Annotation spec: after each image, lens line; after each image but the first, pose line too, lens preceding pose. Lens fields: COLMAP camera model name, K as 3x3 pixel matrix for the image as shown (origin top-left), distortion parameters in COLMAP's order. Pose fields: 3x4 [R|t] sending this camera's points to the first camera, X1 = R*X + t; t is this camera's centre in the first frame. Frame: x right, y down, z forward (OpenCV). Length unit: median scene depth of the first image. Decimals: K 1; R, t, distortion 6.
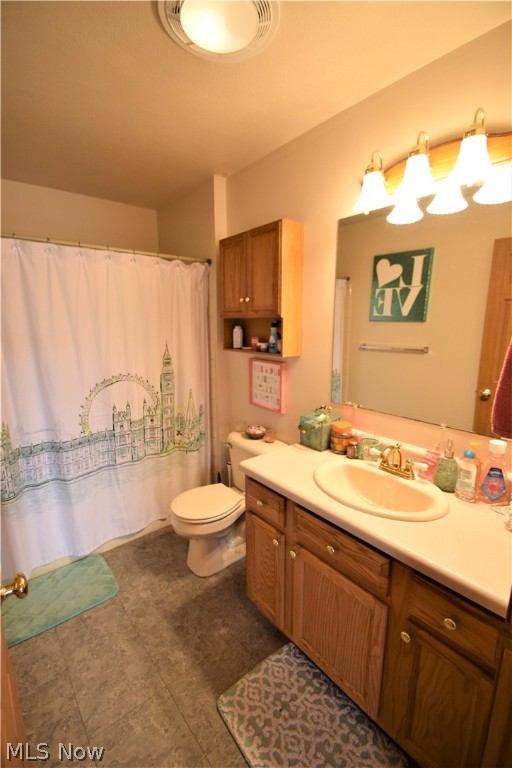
lens RADIAL K [[338.7, 0, 256.9], [0, 338.7, 384.9], [0, 0, 1]] dist [-0.008203, -0.001068]
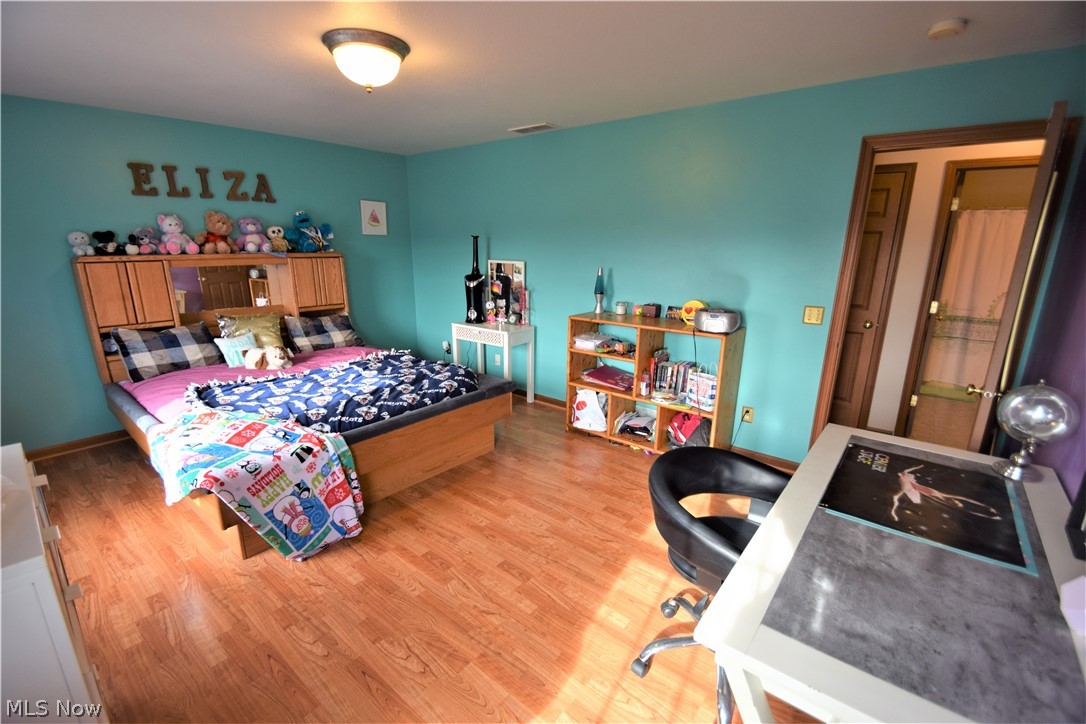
lens RADIAL K [[478.9, 0, 544.7], [0, 478.9, 364.6], [0, 0, 1]] dist [-0.008203, -0.001068]
pose [[0.183532, 0.252235, -0.950102, 1.486992], [-0.197163, 0.956324, 0.215801, 0.312230], [0.963038, 0.147719, 0.225247, -1.757469]]
